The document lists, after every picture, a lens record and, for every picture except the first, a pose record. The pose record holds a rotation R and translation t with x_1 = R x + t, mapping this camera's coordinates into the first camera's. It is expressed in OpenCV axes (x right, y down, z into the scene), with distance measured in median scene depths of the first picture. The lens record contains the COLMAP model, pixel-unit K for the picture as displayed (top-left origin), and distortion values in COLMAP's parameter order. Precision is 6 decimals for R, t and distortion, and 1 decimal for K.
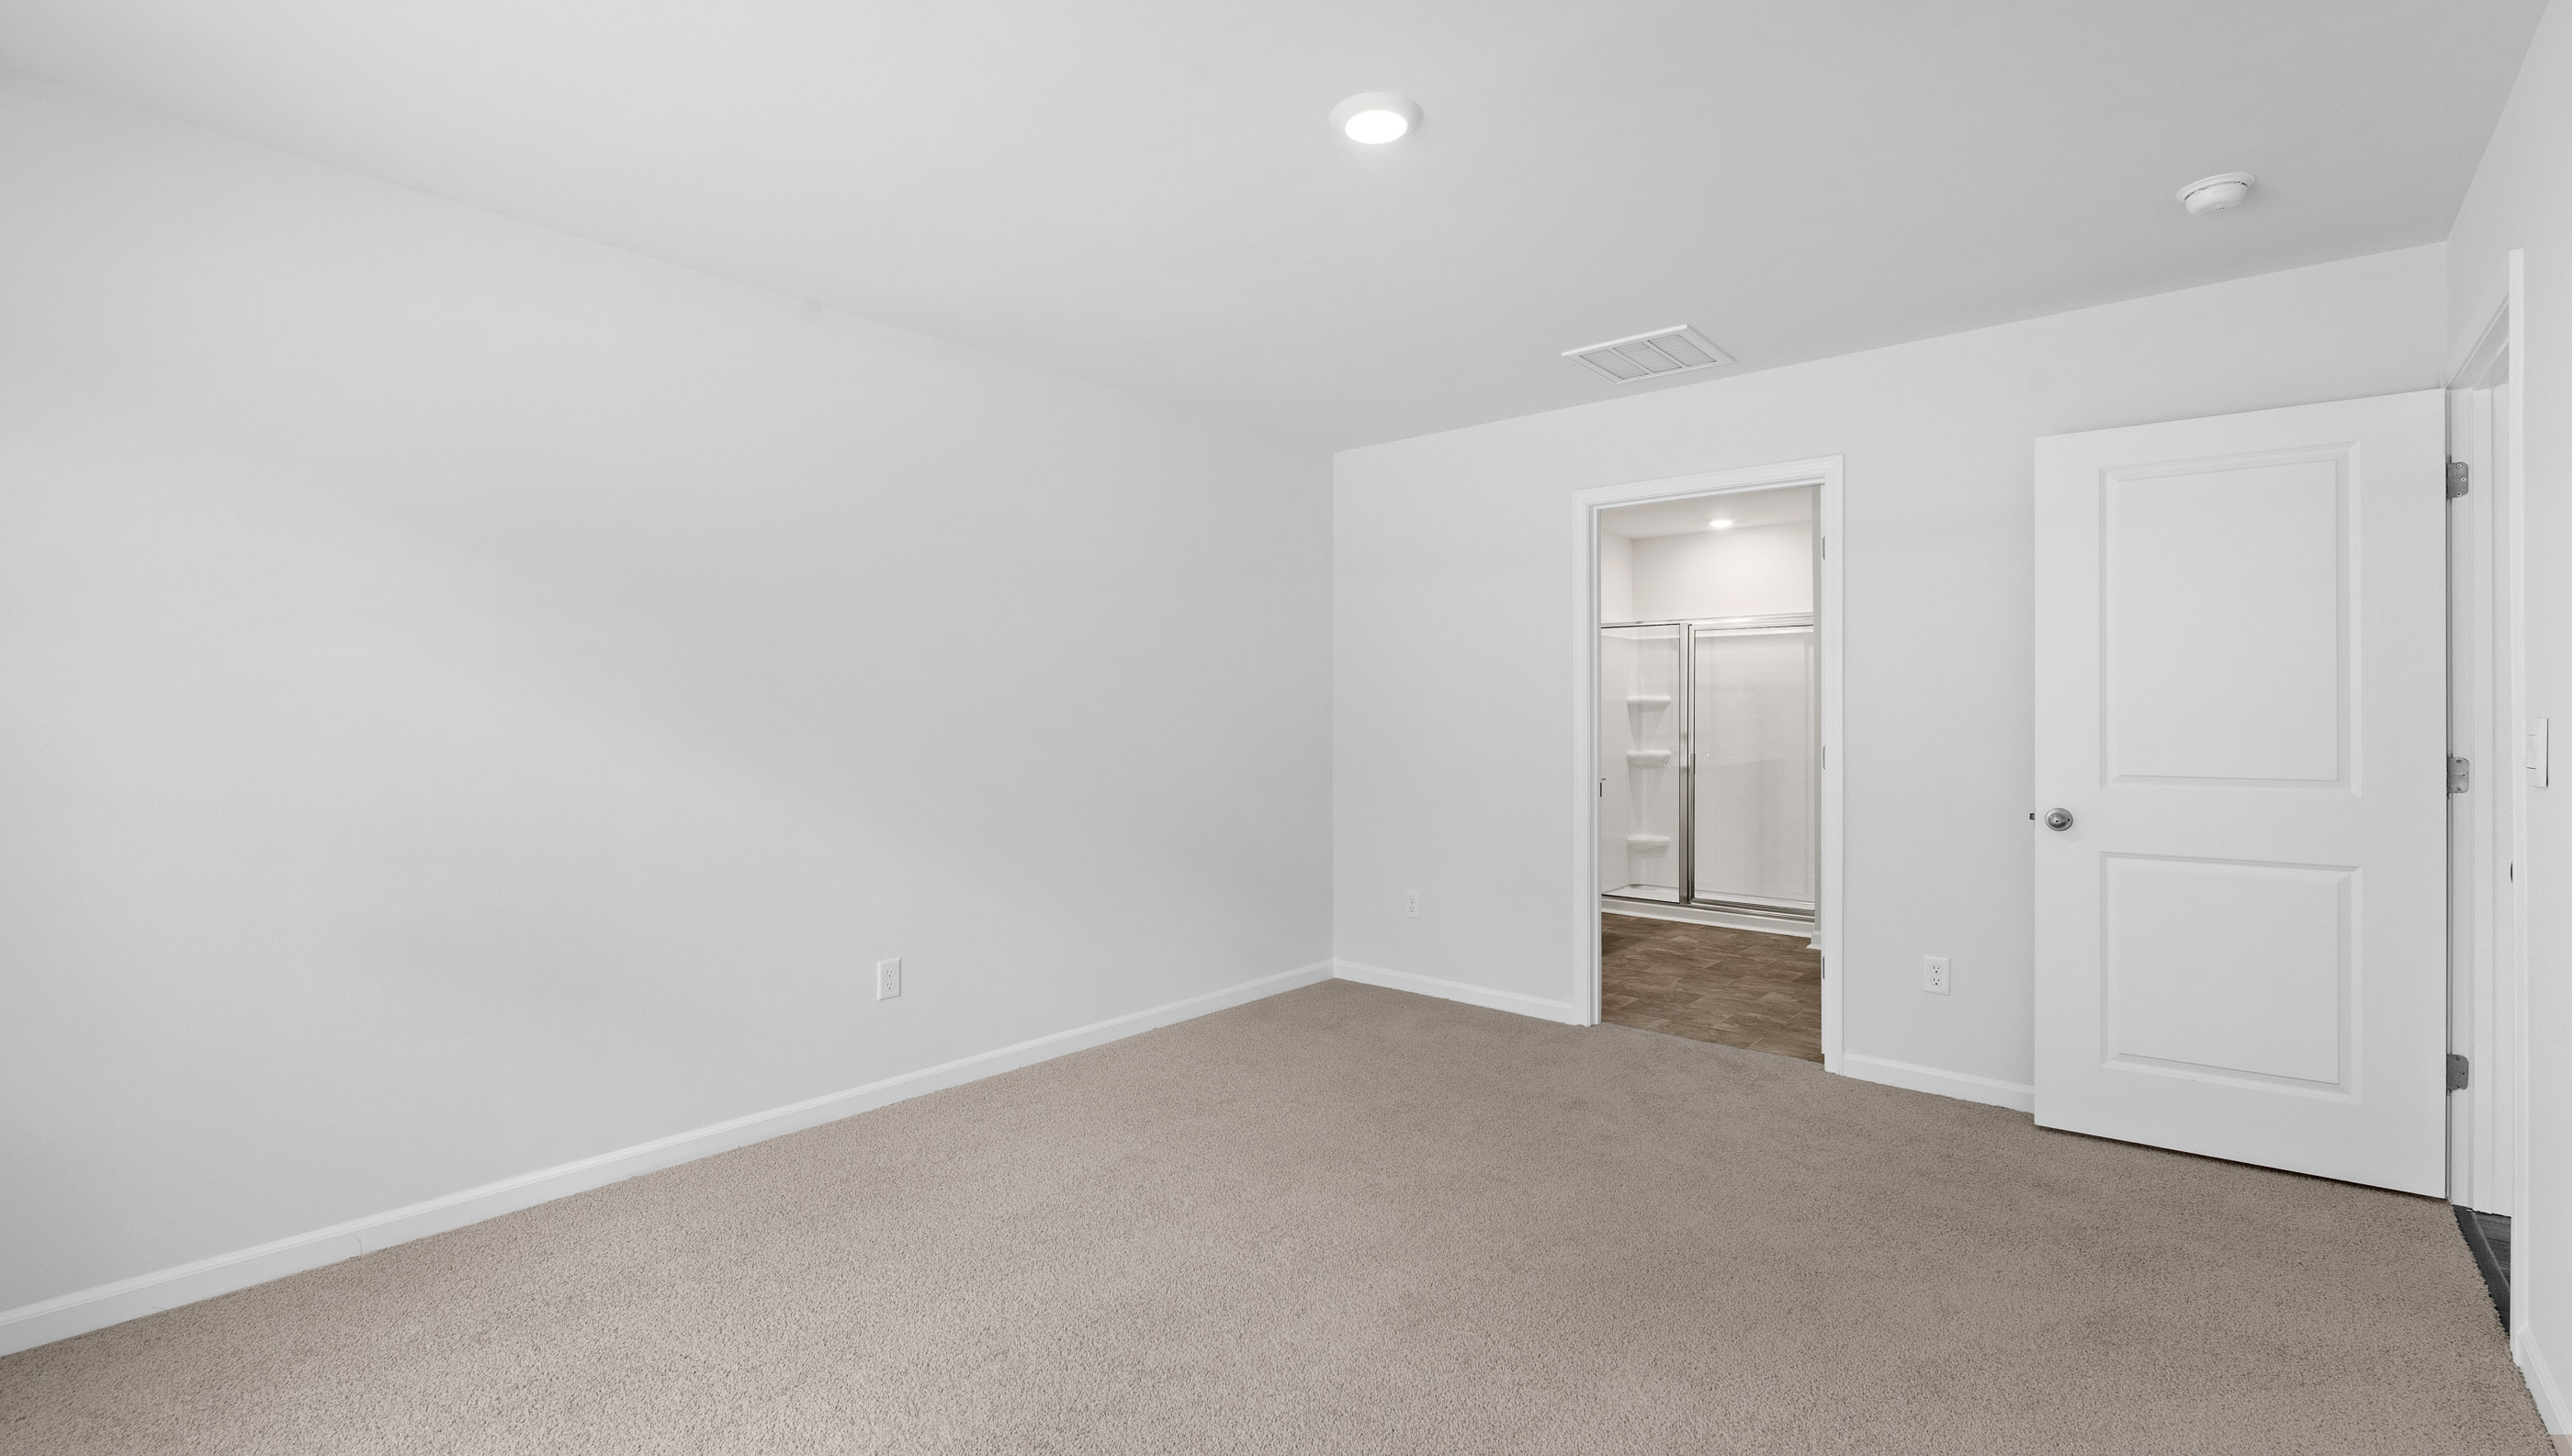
lens RADIAL K [[1117.4, 0, 1283.7], [0, 1117.4, 722.4], [0, 0, 1]] dist [-0.002861, -0.000083]
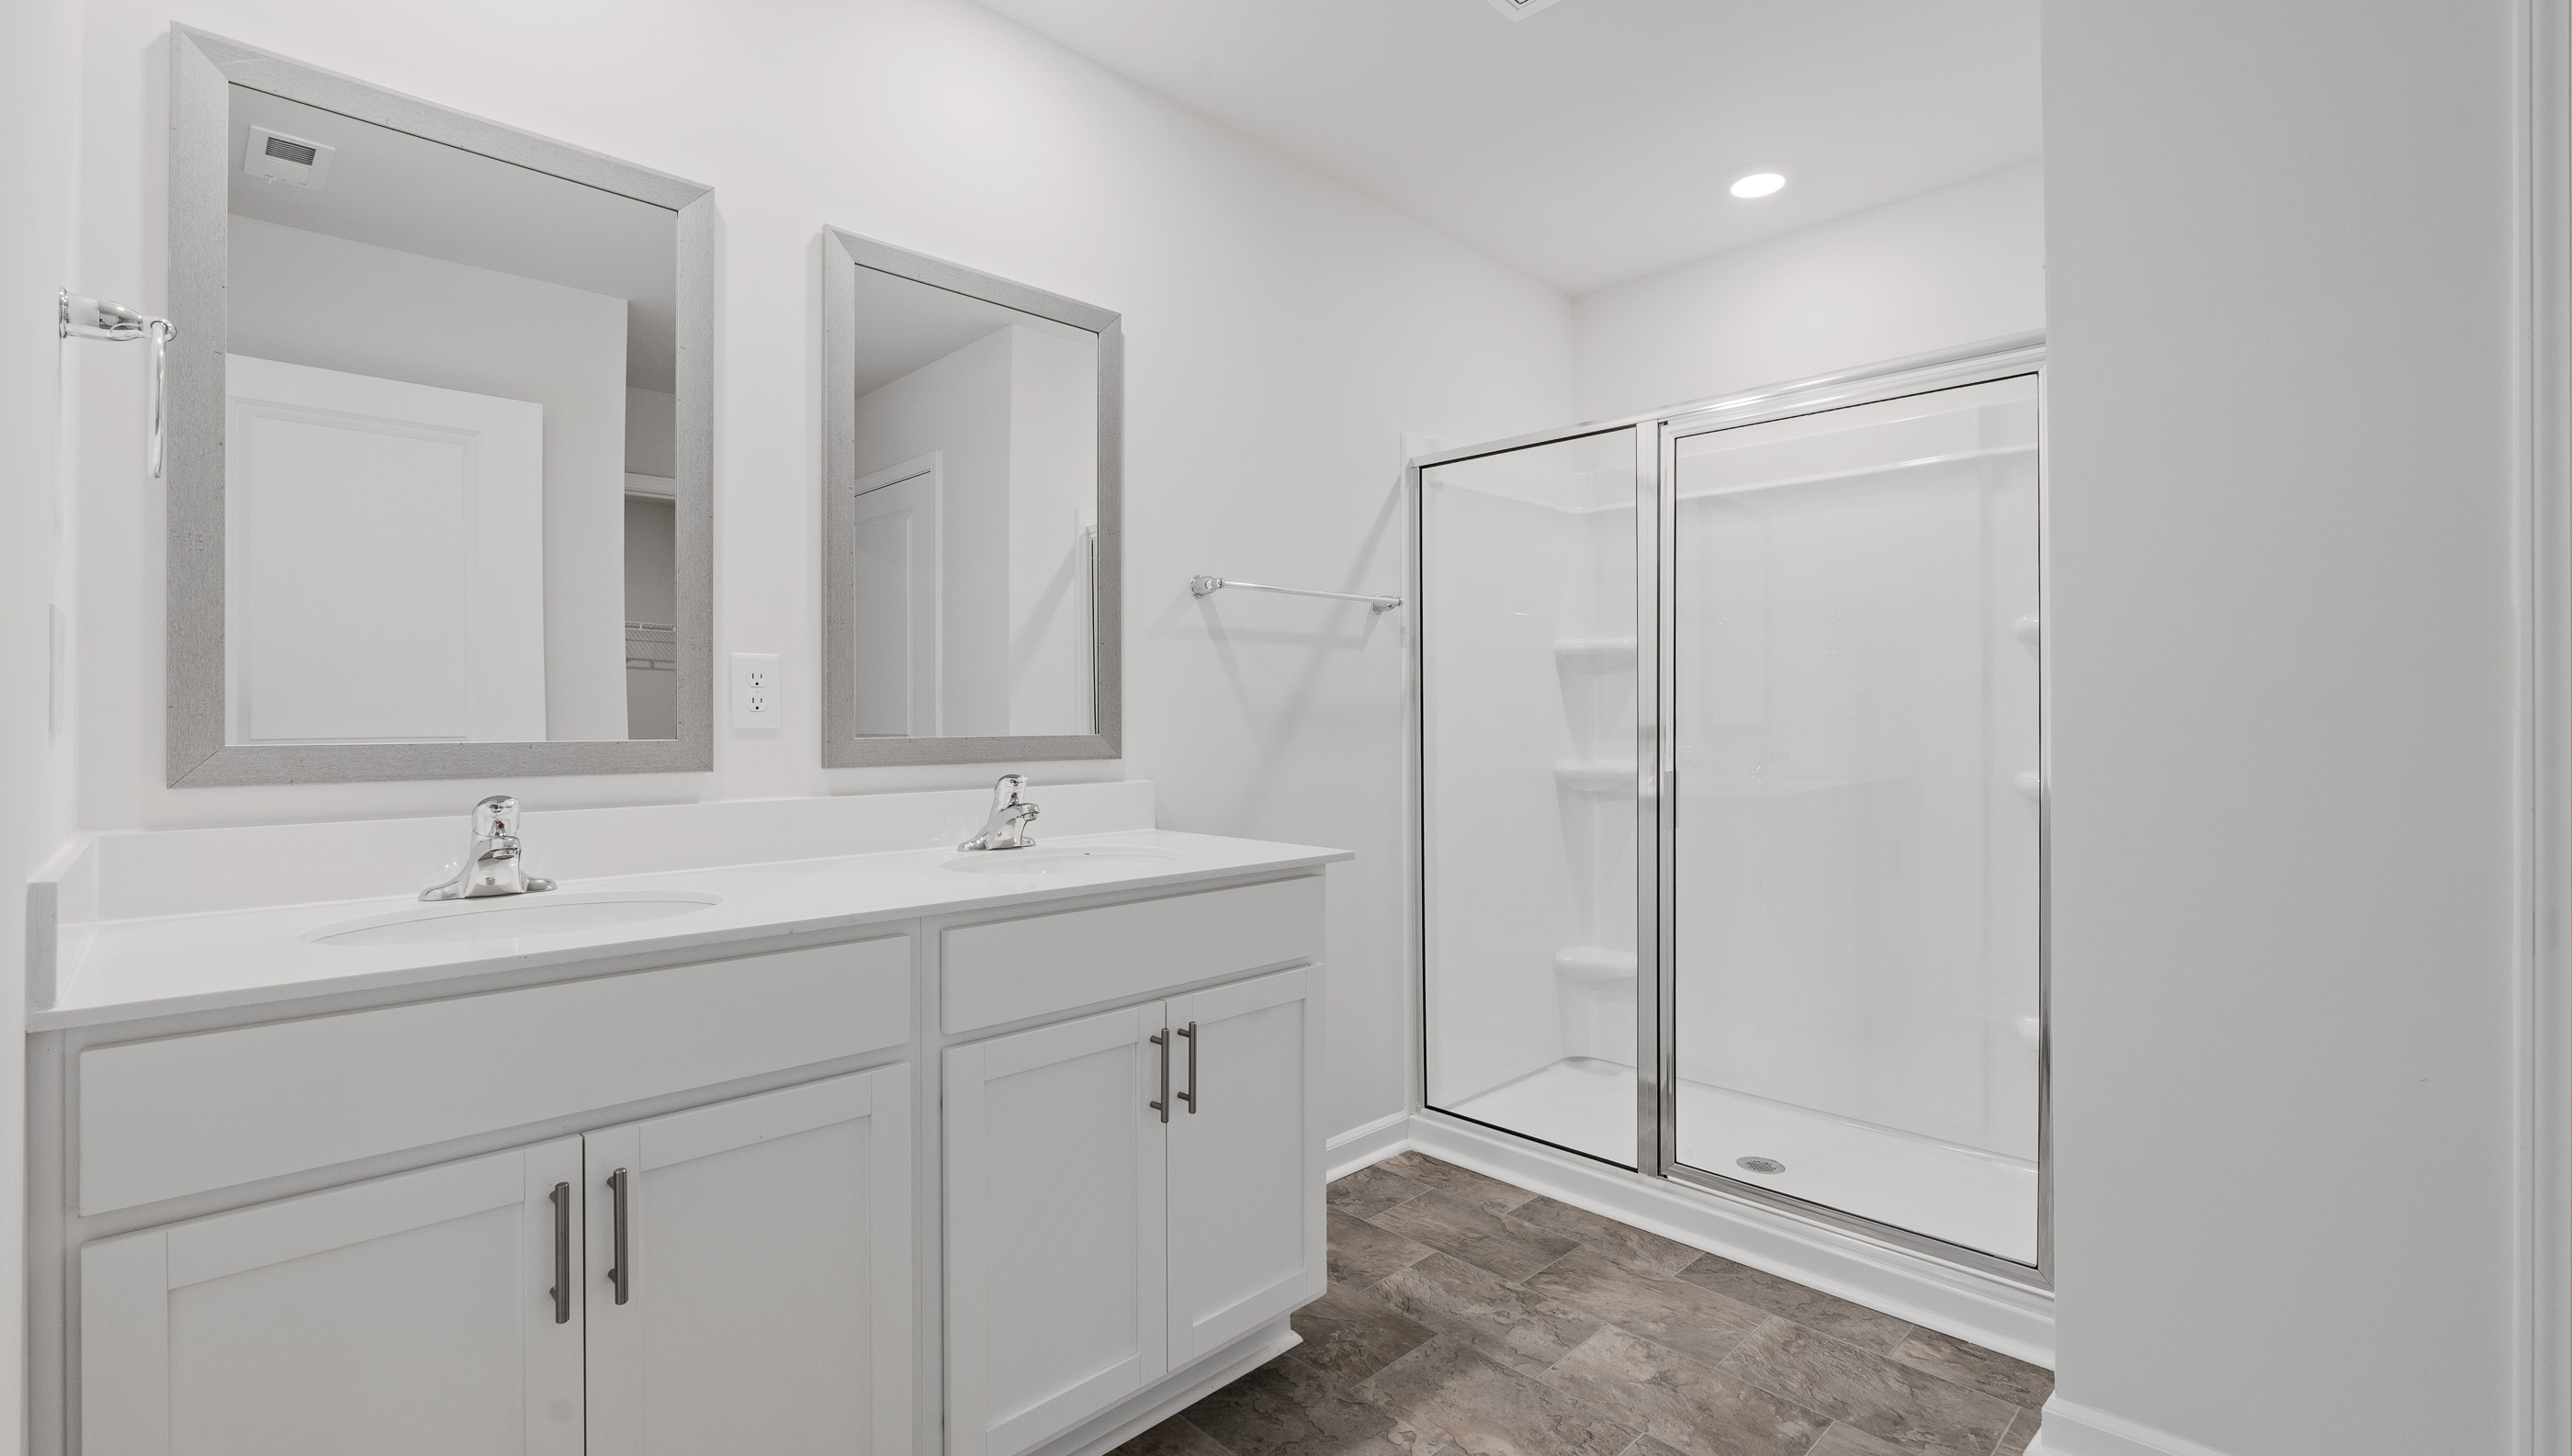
lens RADIAL K [[1117.4, 0, 1283.7], [0, 1117.4, 722.4], [0, 0, 1]] dist [-0.002861, -0.000083]
pose [[0.994933, -0.014781, -0.099445, 0.255810], [0.016176, 0.999782, 0.013233, 0.002406], [0.099228, -0.014774, 0.994955, 0.570191]]
